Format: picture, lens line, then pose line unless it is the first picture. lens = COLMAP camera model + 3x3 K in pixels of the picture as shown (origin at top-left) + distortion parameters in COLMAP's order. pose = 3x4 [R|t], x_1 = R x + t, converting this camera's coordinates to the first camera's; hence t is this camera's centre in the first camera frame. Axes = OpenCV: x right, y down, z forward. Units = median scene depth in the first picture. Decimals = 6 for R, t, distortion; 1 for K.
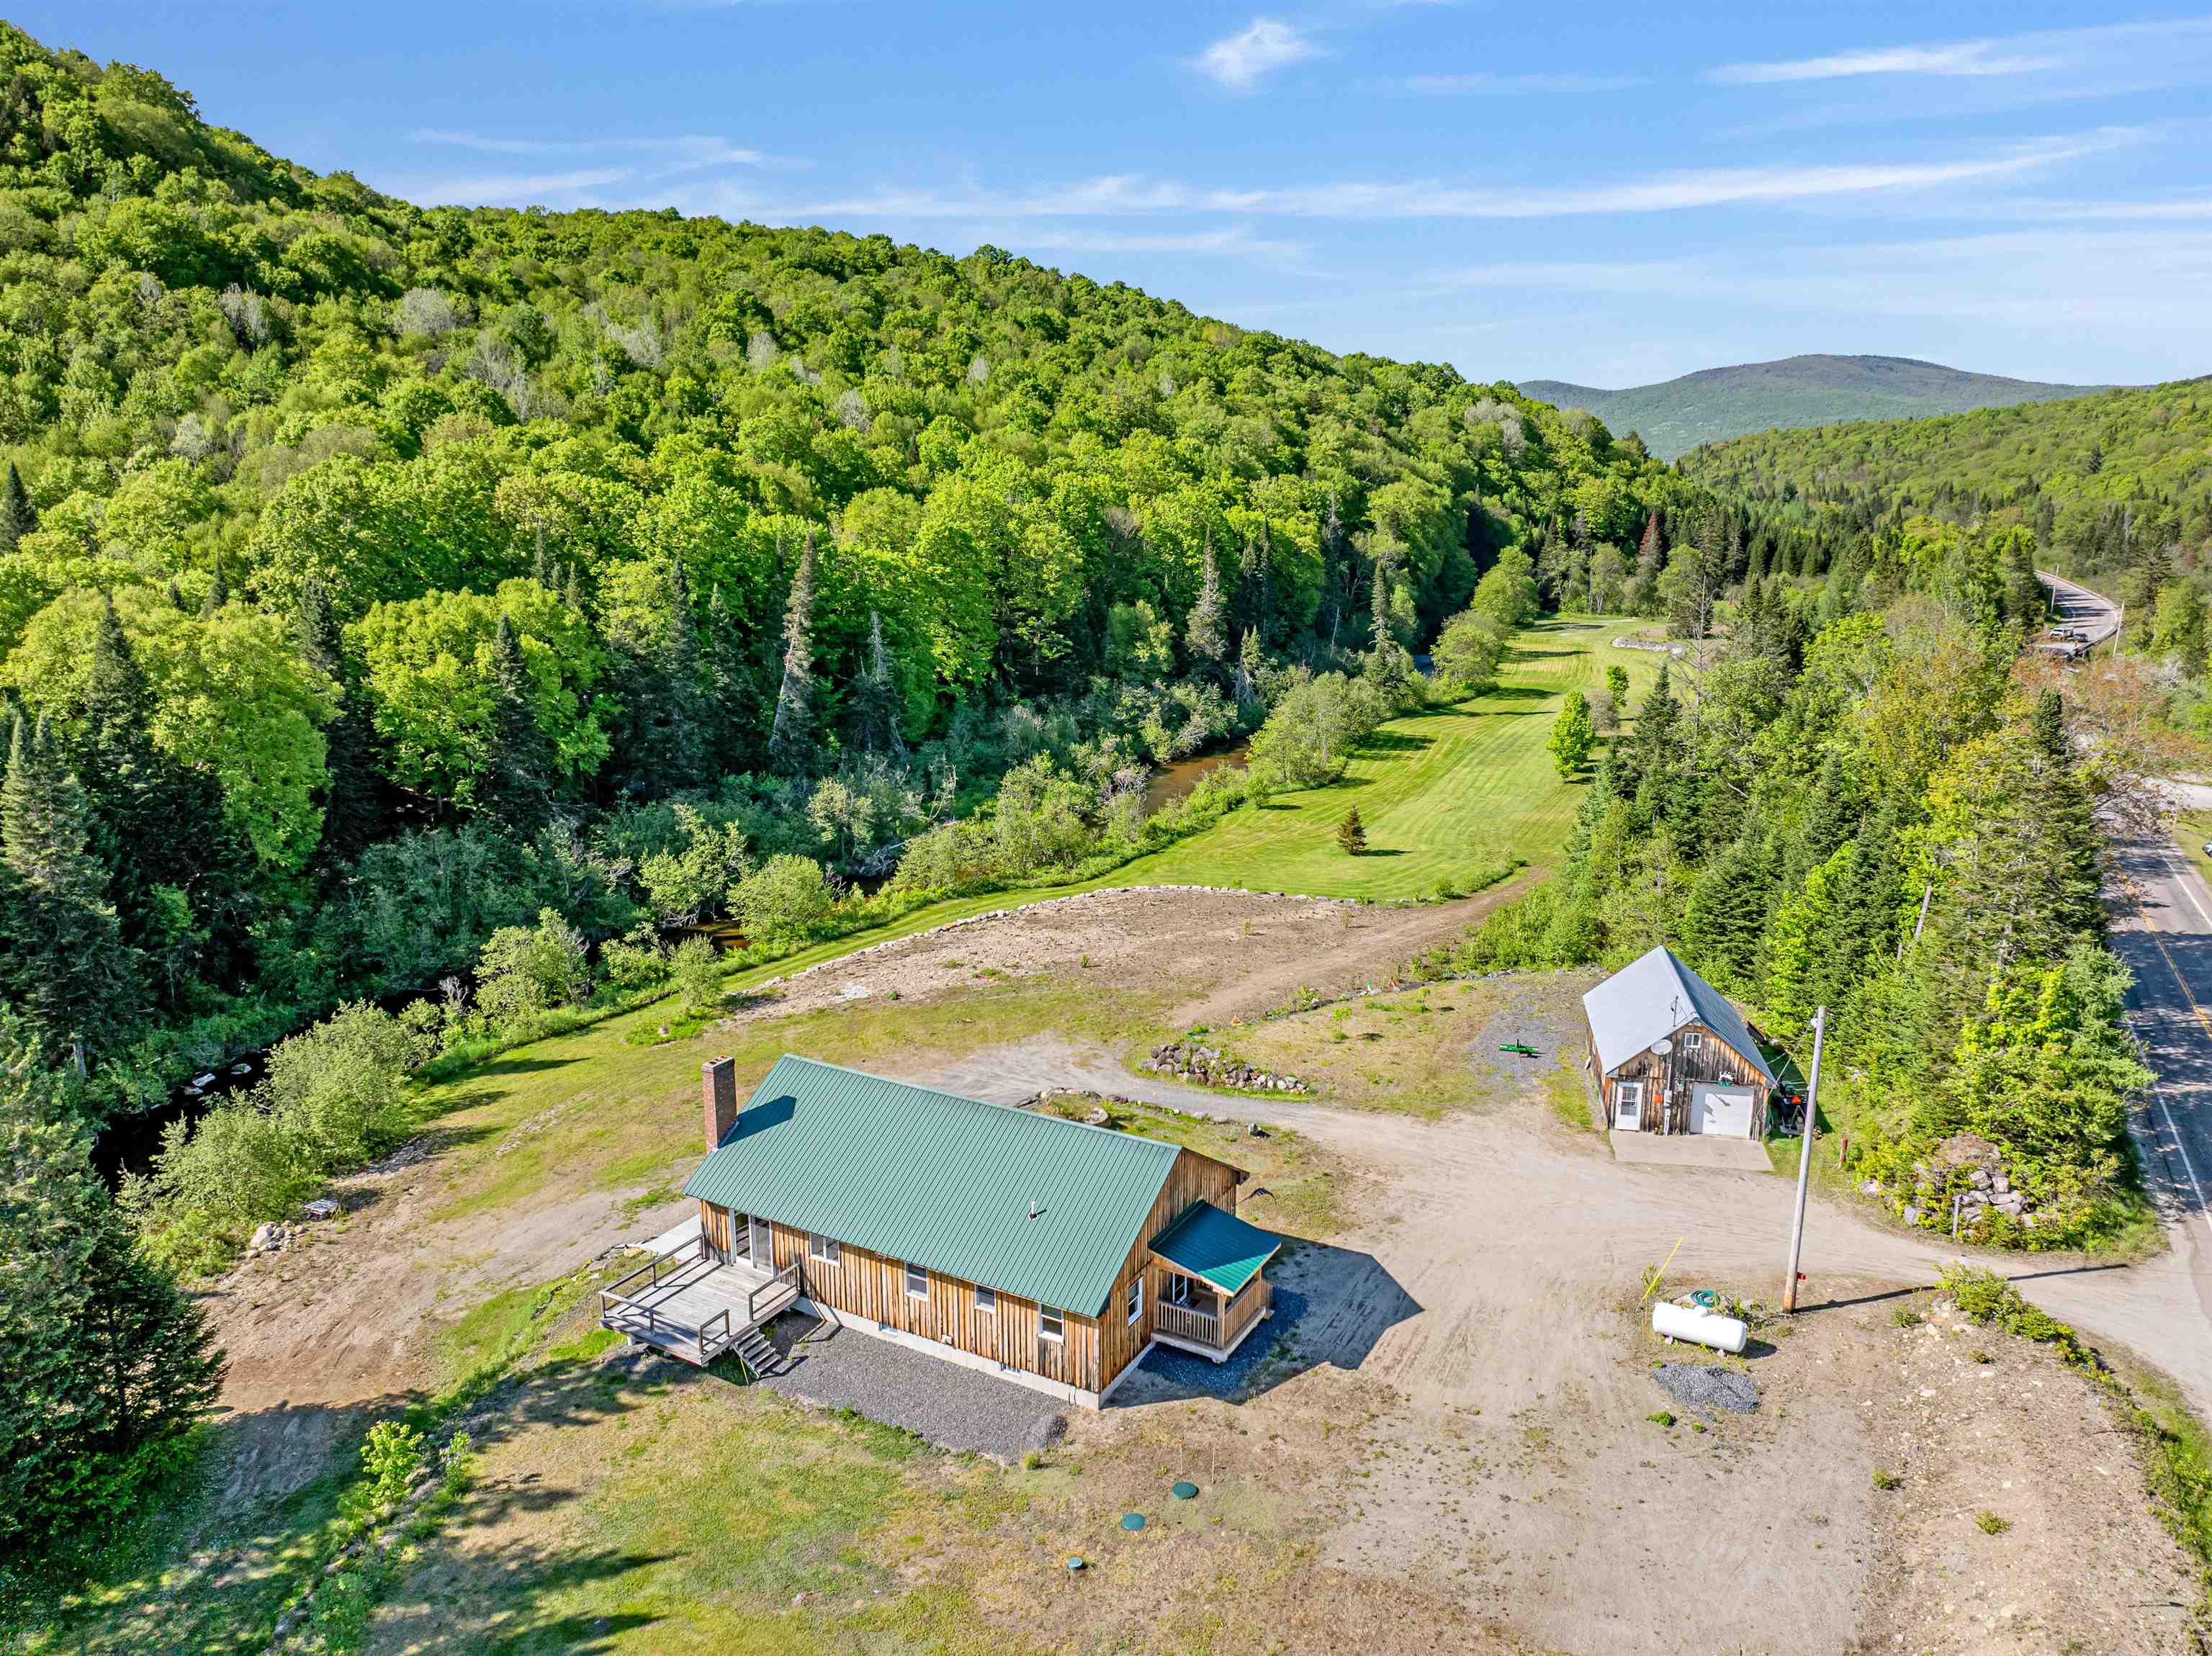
lens RADIAL K [[1553.3, 0, 1126.8], [0, 1553.3, 829.7], [0, 0, 1]] dist [-0.044064, 0.016115]
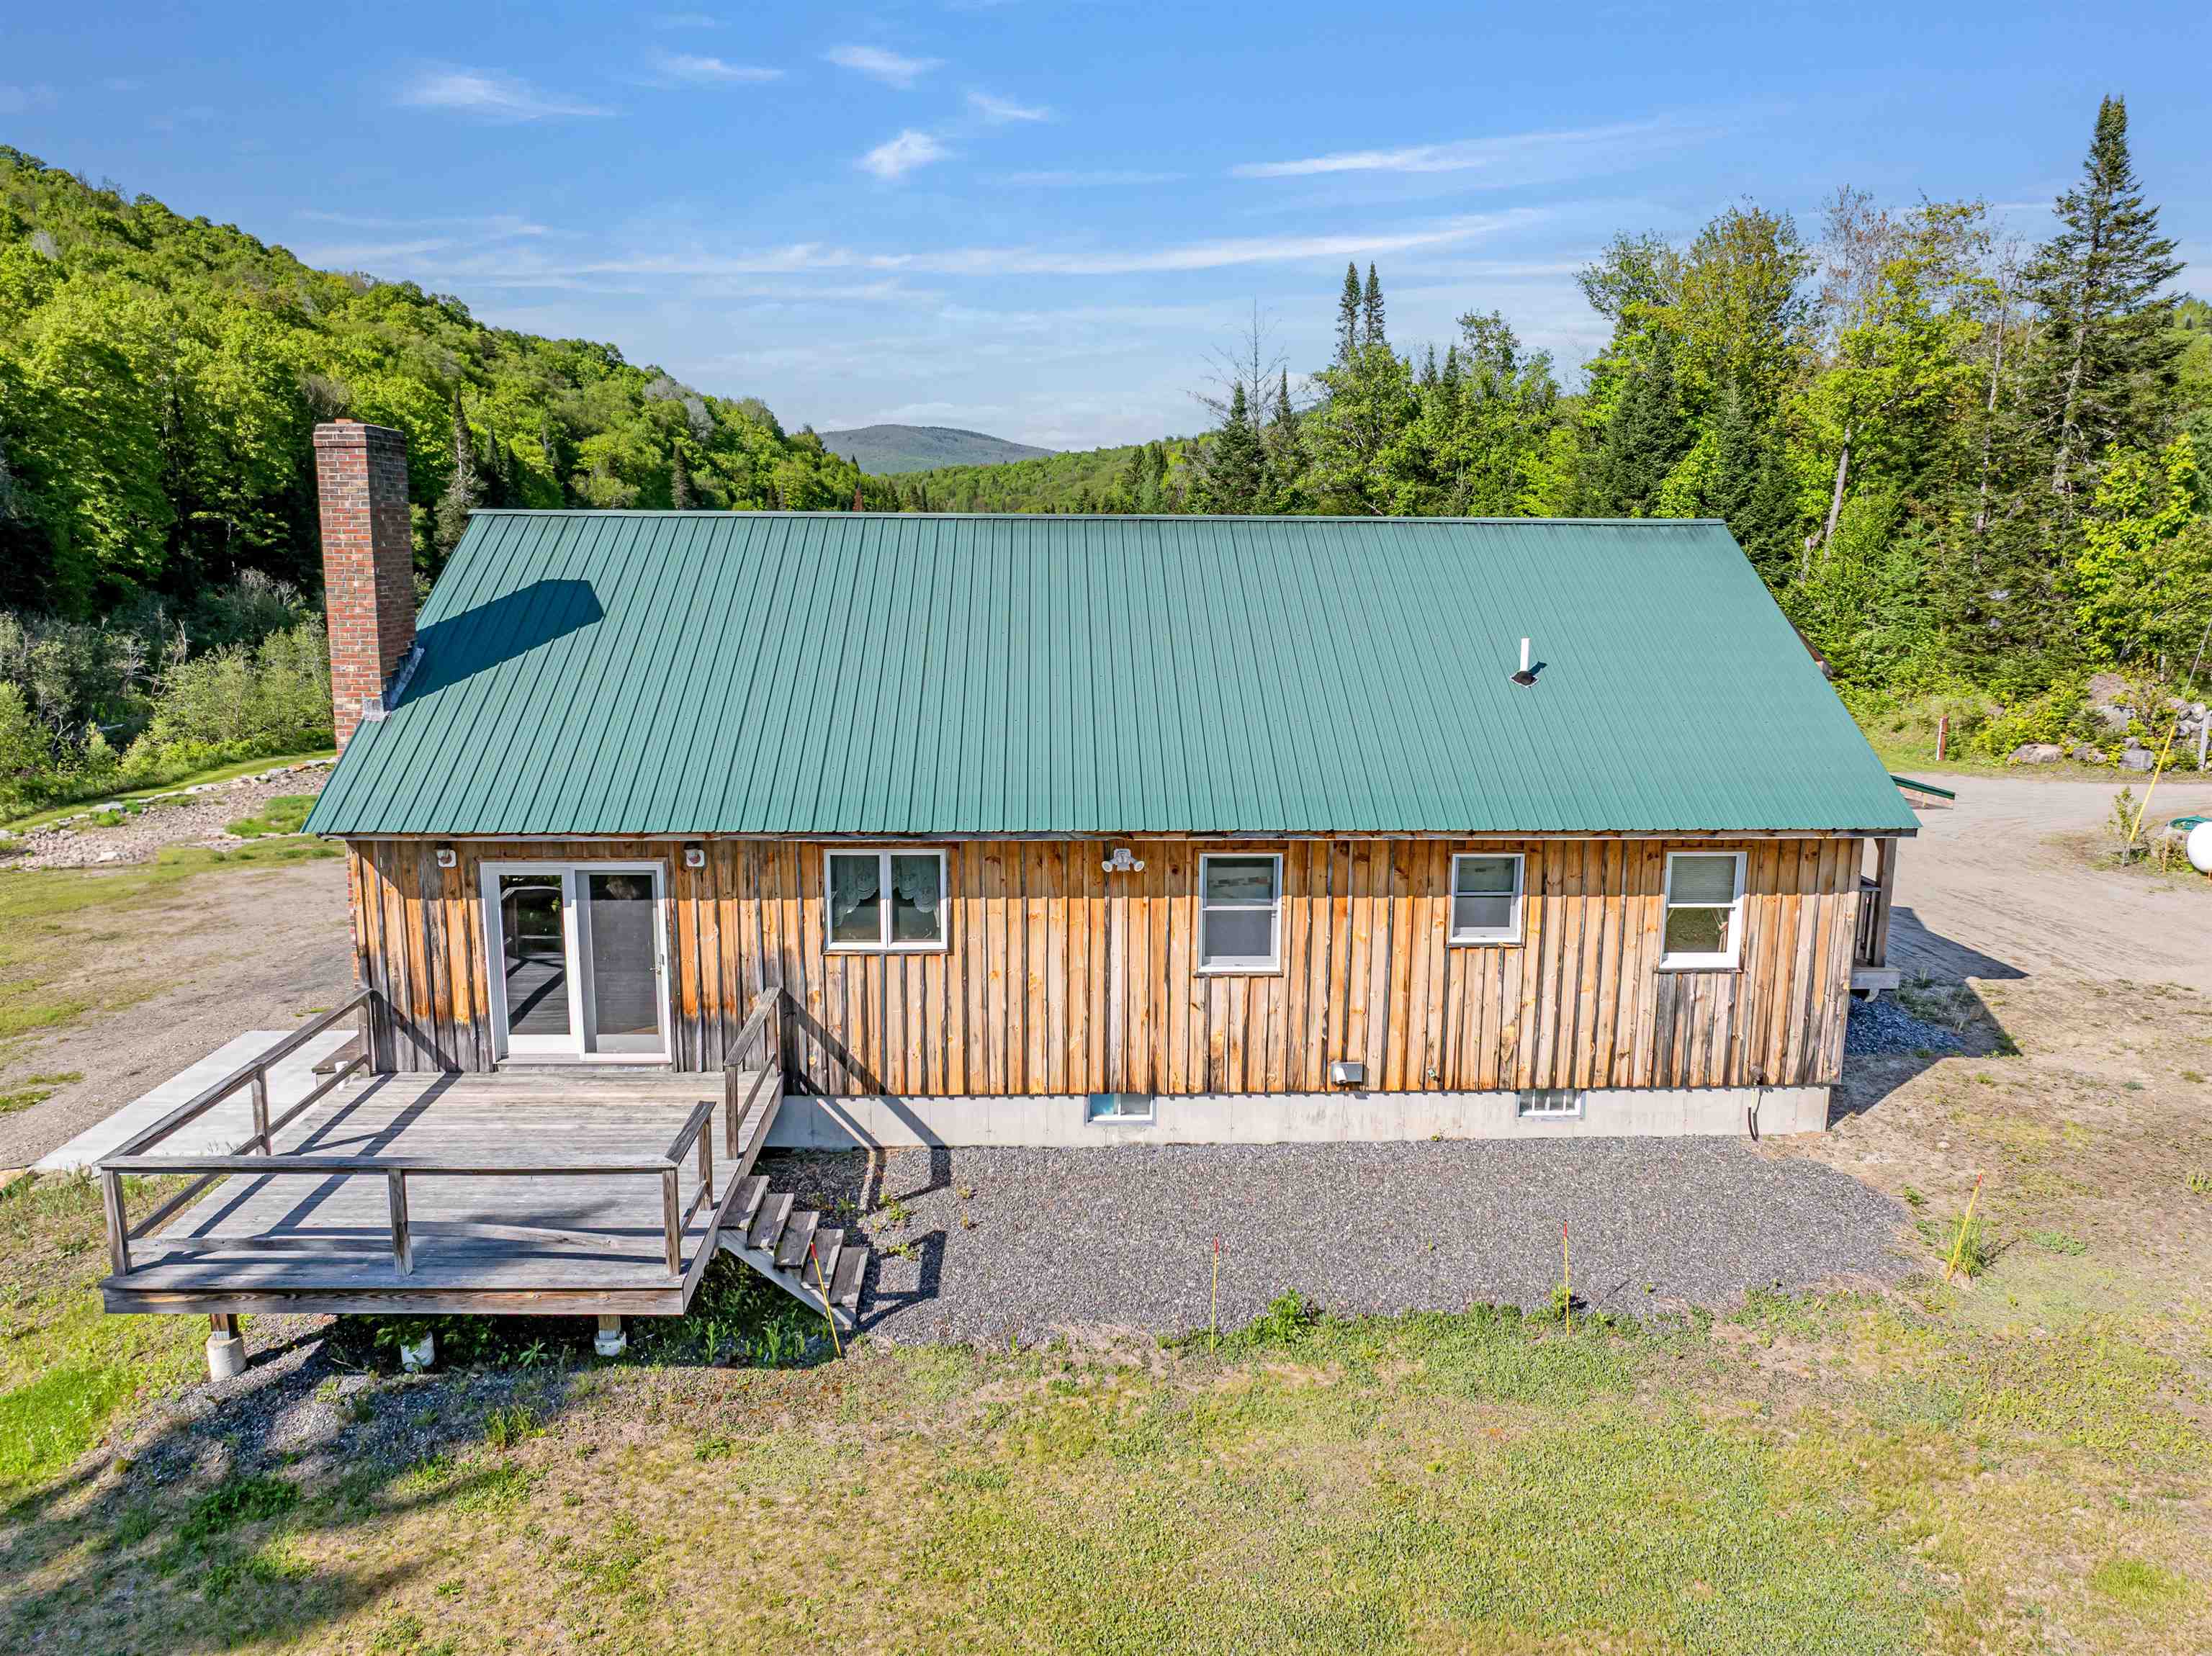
lens RADIAL K [[1553.3, 0, 1109.7], [0, 1553.3, 829.7], [0, 0, 1]] dist [-0.044064, 0.016115]
pose [[0.854359, -0.088712, 0.512055, -0.055310], [0.109396, 0.993945, -0.010328, 0.045773], [-0.508038, 0.064841, 0.858891, 0.121768]]
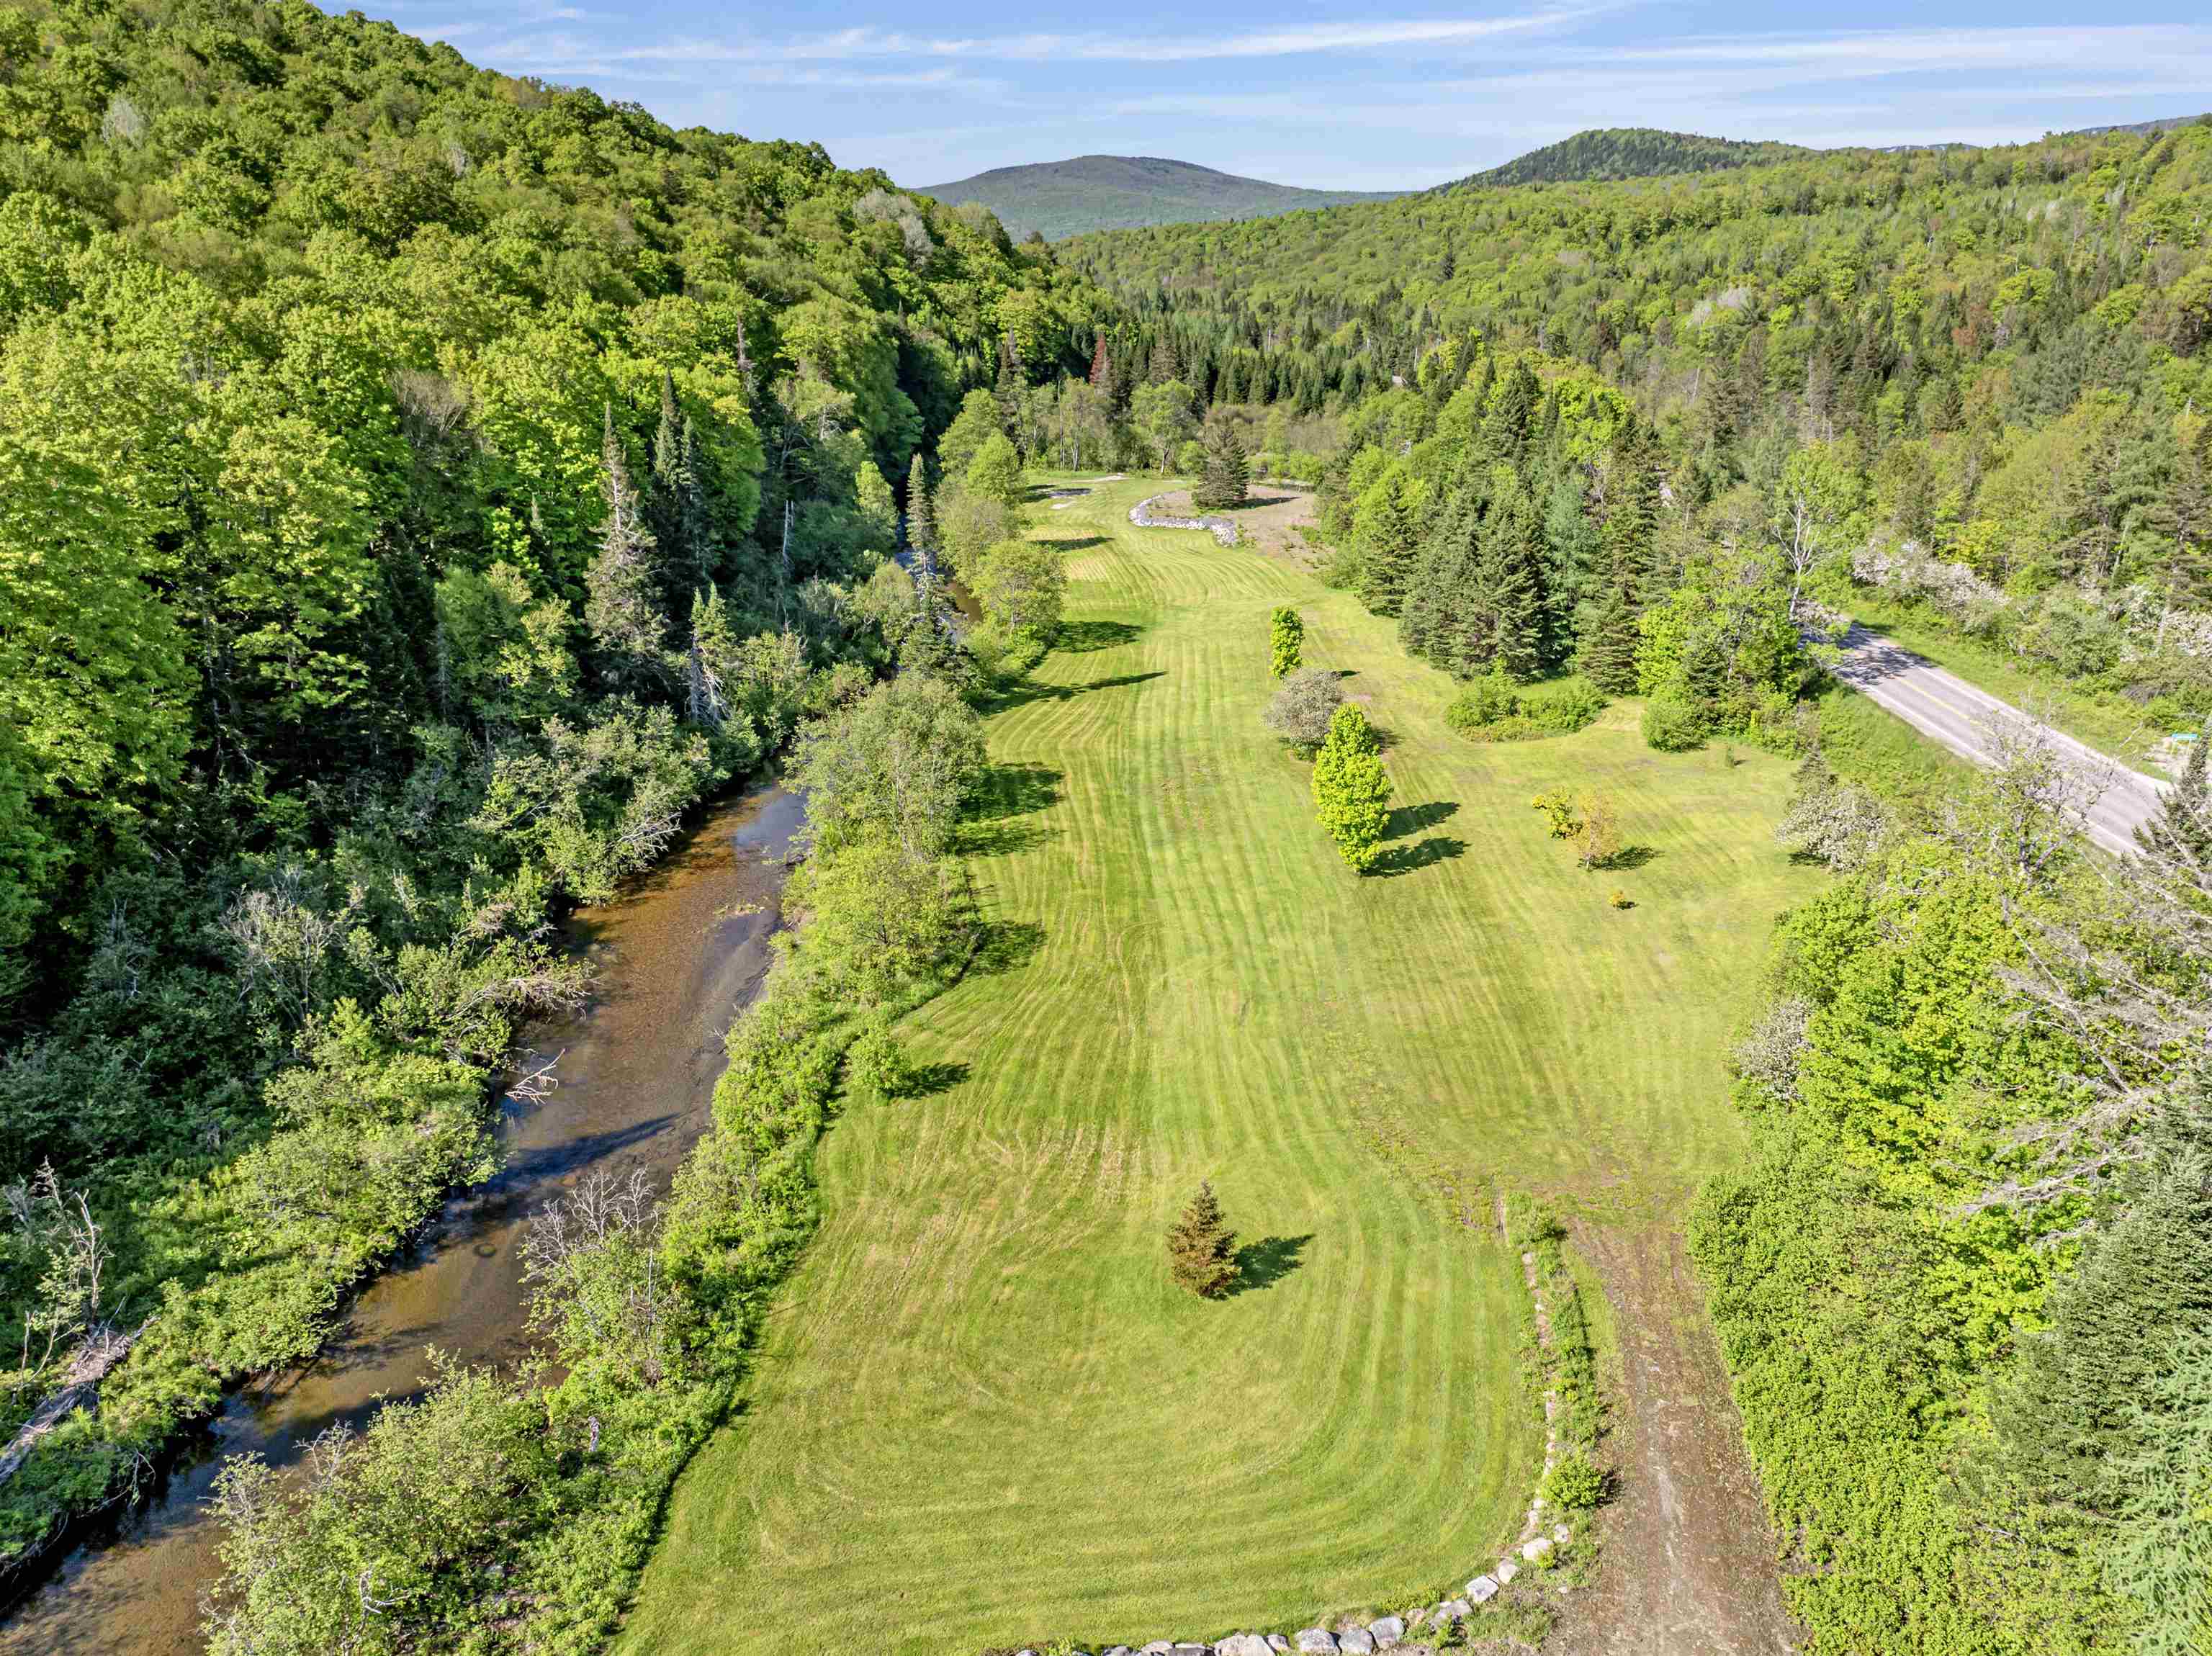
lens RADIAL K [[1553.3, 0, 1119.2], [0, 1553.3, 821.8], [0, 0, 1]] dist [-0.044064, 0.016115]
pose [[0.912051, -0.131565, 0.388398, -0.008617], [0.086334, 0.987513, 0.131777, -0.072278], [-0.400885, -0.086655, 0.912021, 0.281111]]
